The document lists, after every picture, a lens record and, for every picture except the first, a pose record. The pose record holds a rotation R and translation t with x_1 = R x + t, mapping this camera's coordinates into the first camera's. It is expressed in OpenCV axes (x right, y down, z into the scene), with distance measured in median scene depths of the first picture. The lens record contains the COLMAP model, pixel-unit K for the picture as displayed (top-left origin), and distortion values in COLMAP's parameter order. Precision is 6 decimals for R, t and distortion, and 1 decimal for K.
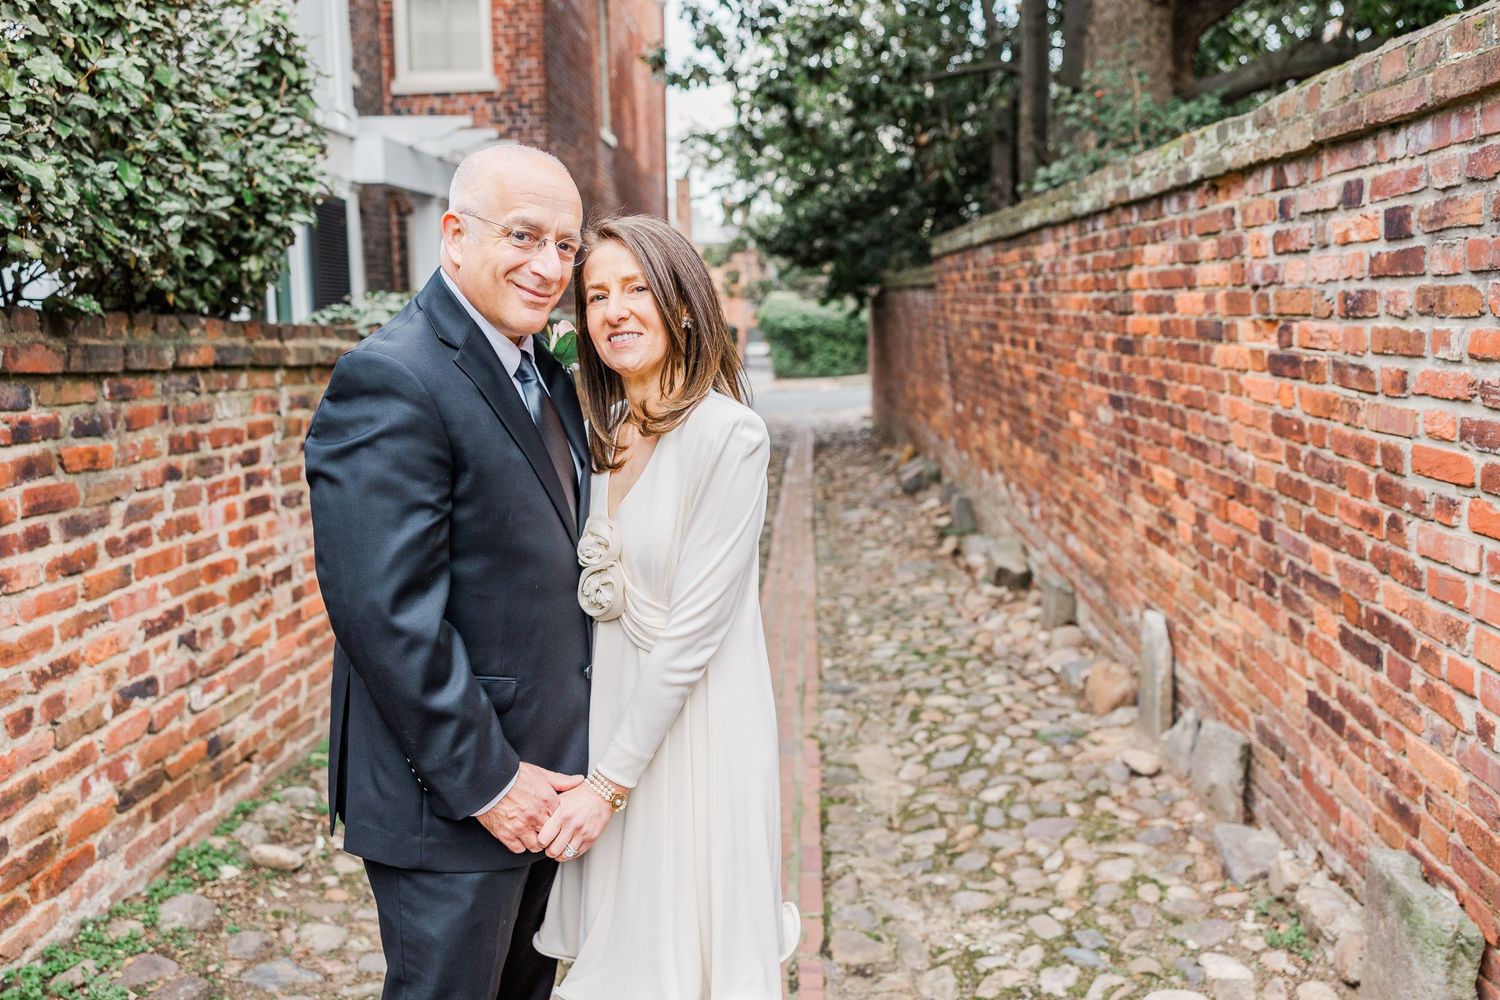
lens RADIAL K [[1204.9, 0, 752.7], [0, 1204.9, 468.8], [0, 0, 1]] dist [0.003912, 0.001345]
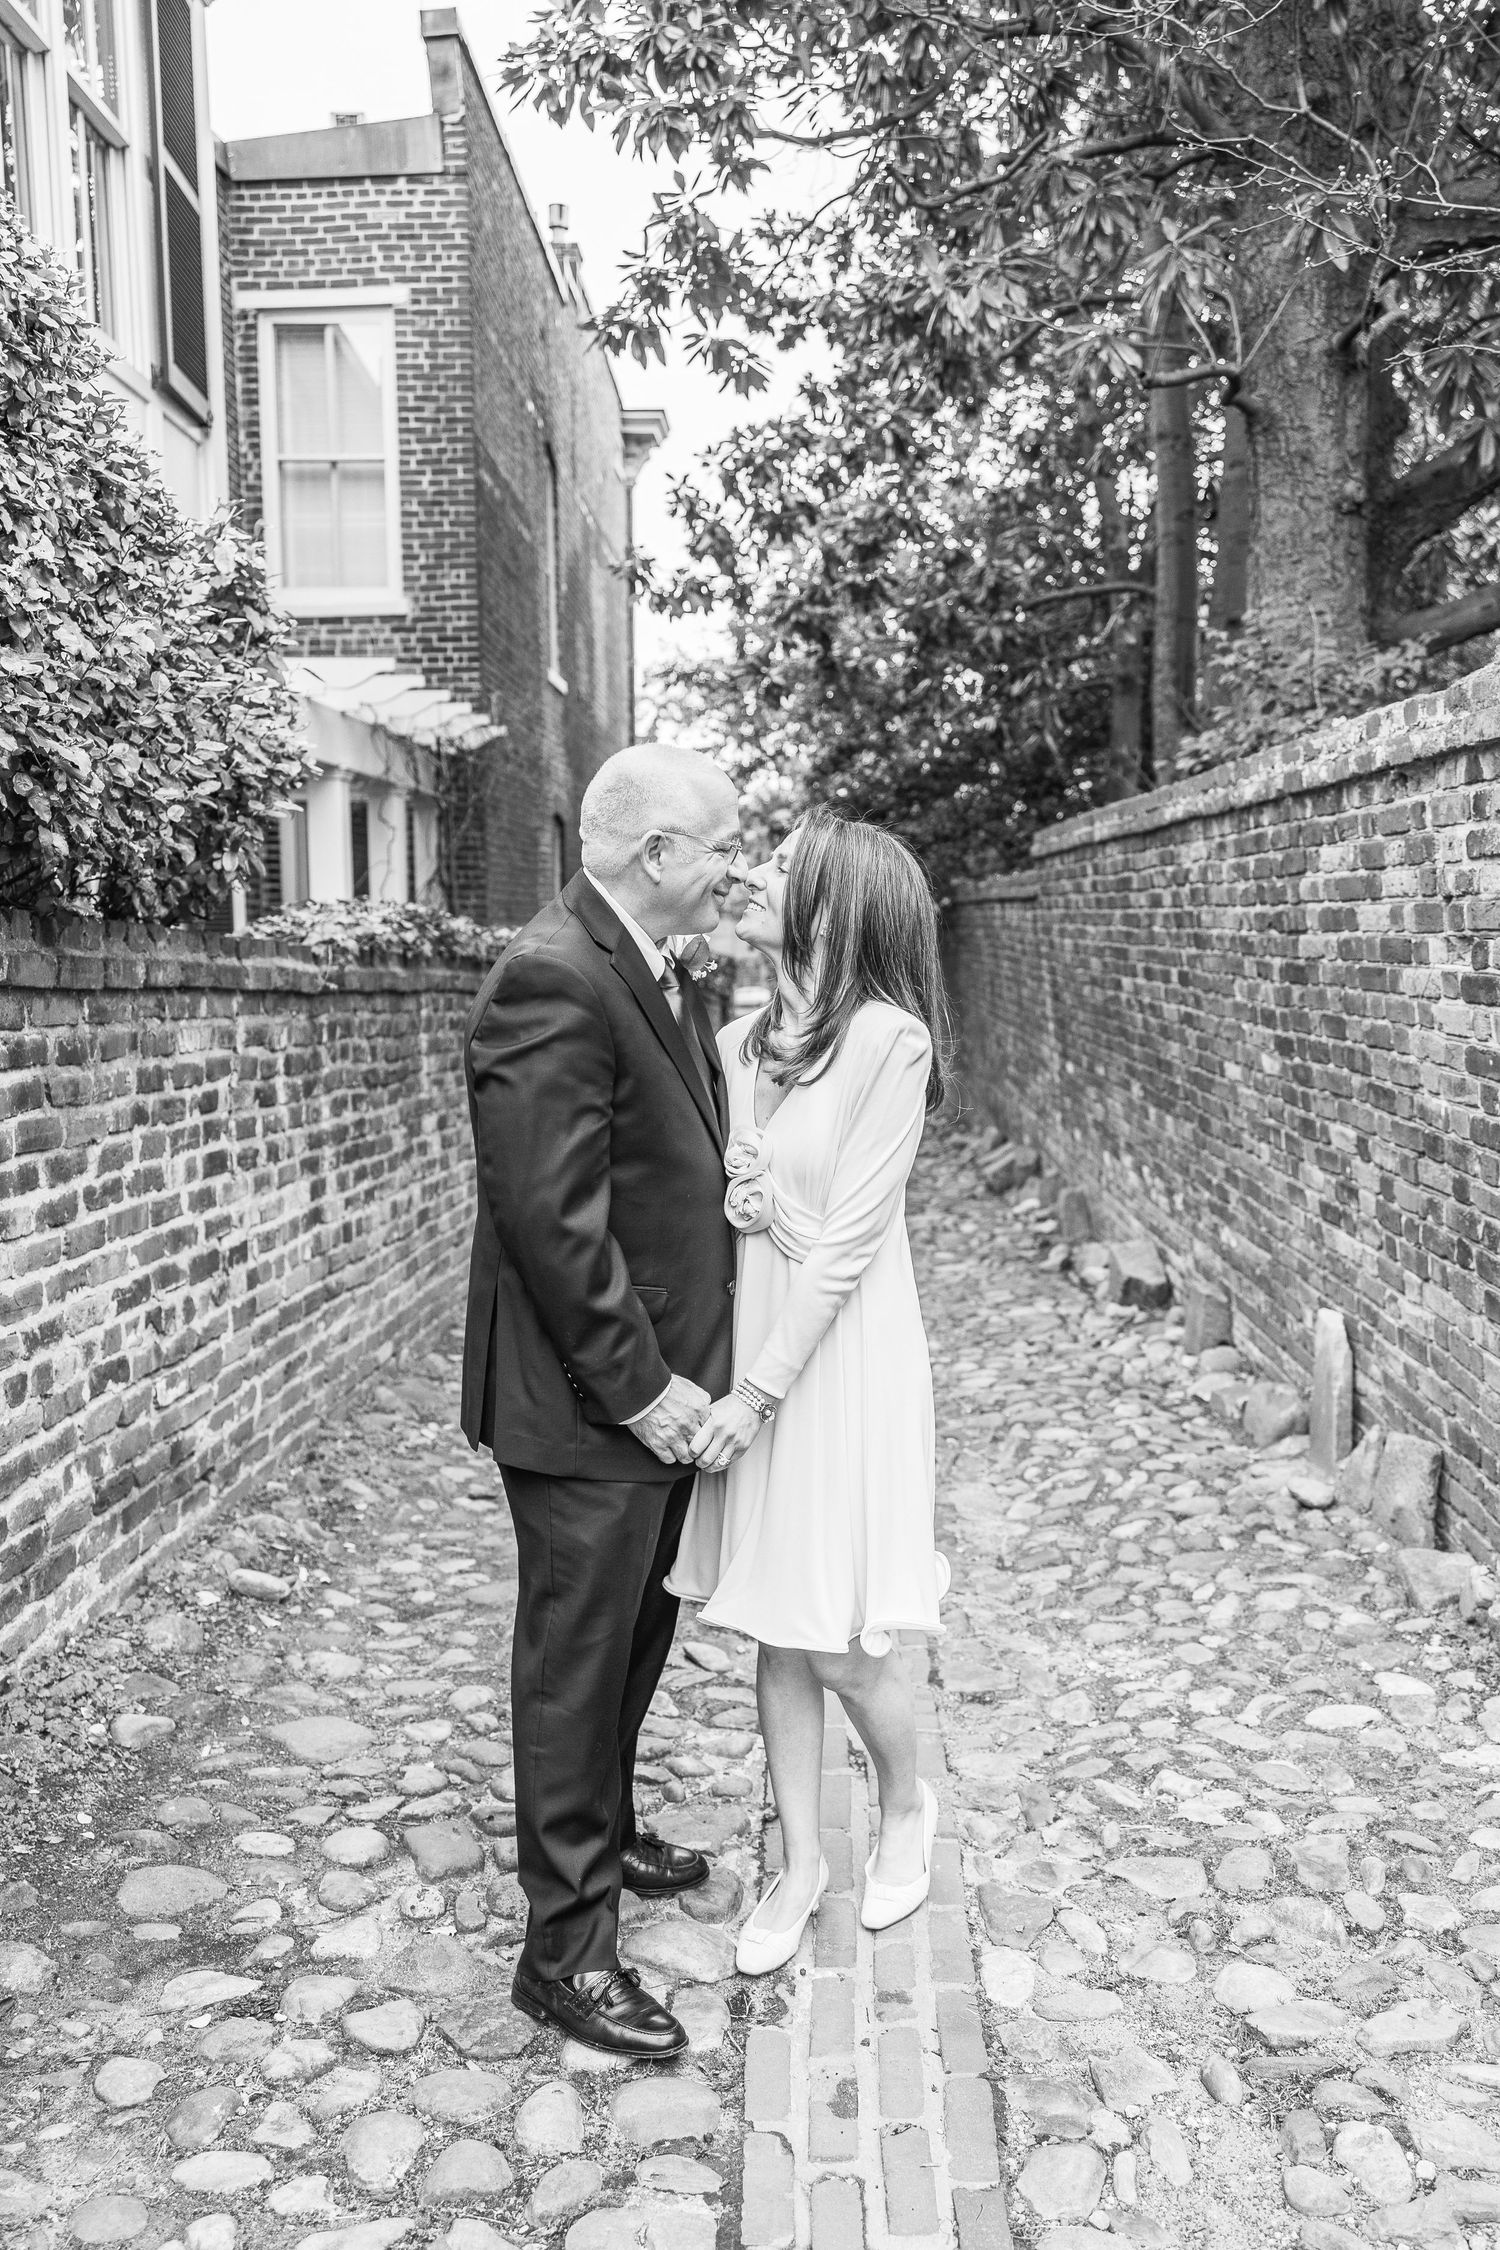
lens RADIAL K [[1860.1, 0, 748.1], [0, 1860.1, 1184.2], [0, 0, 1]] dist [0.000843, 0.003930]
pose [[0.999946, 0.005399, 0.008830, -0.065900], [-0.005407, 0.999985, 0.000924, 0.040780], [-0.008825, -0.000972, 0.999961, -0.237307]]
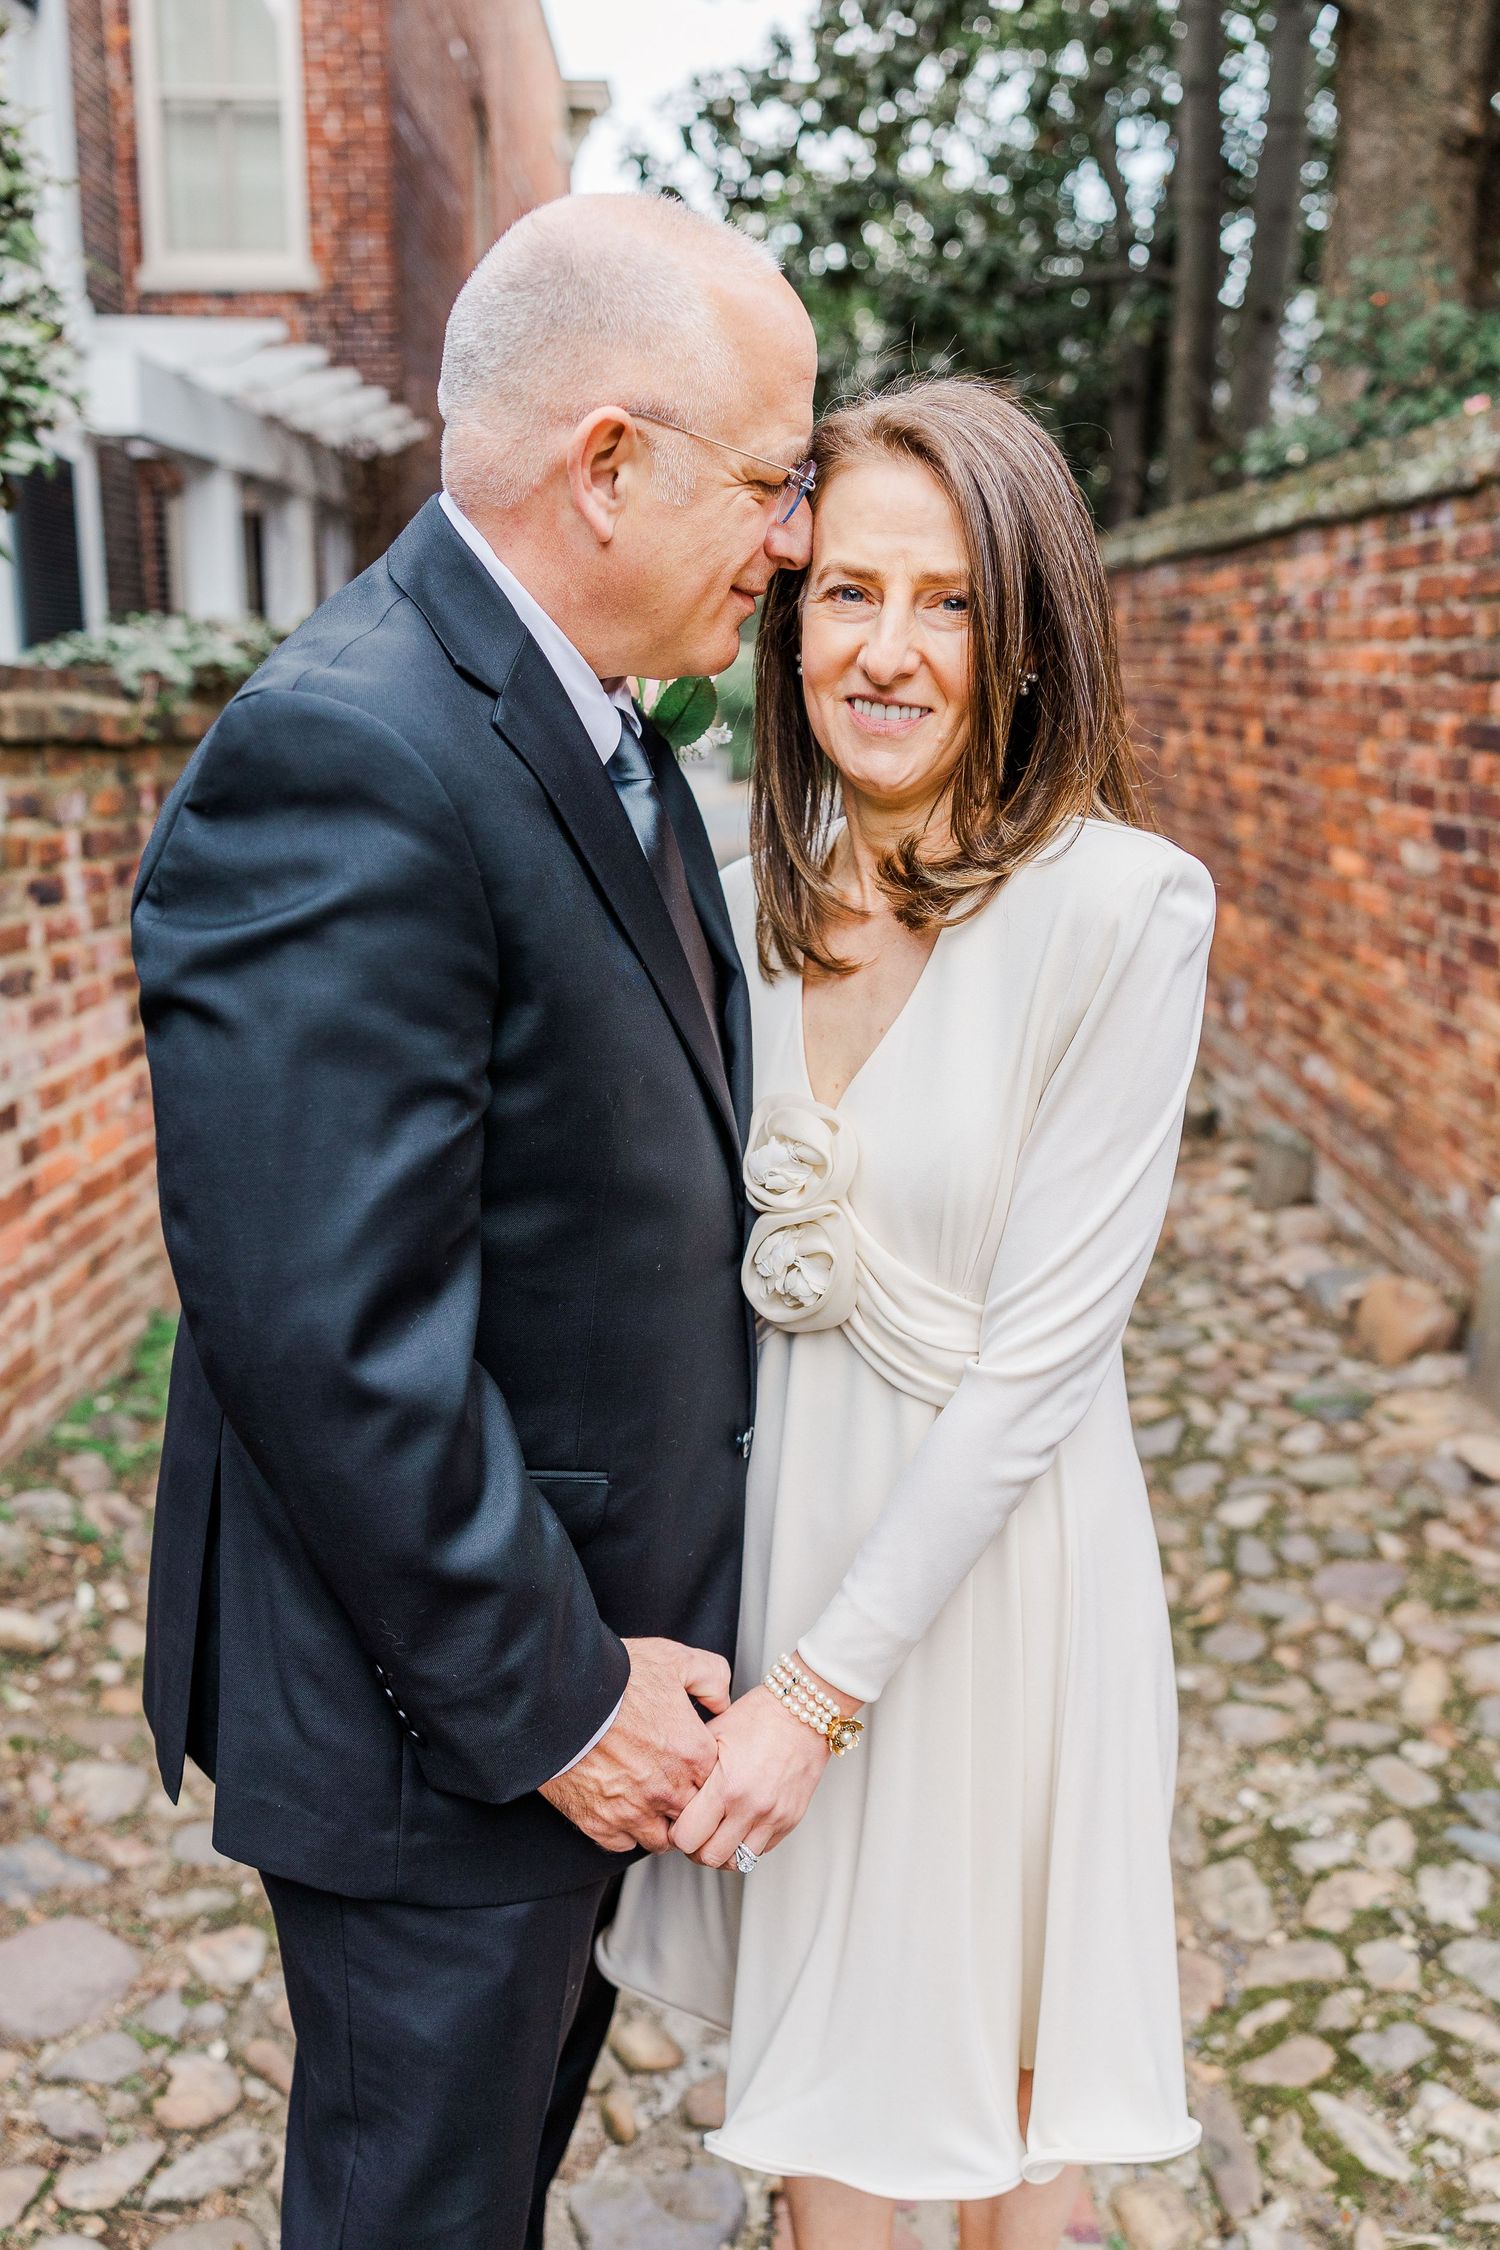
lens RADIAL K [[1778.8, 0, 722.4], [0, 1778.8, 1124.7], [0, 0, 1]] dist [-0.006503, 0.002986]
pose [[0.999417, 0.015263, 0.030547, -0.082217], [-0.018665, 0.993263, 0.114367, -0.010606], [-0.028596, -0.114871, 0.992969, 0.175640]]
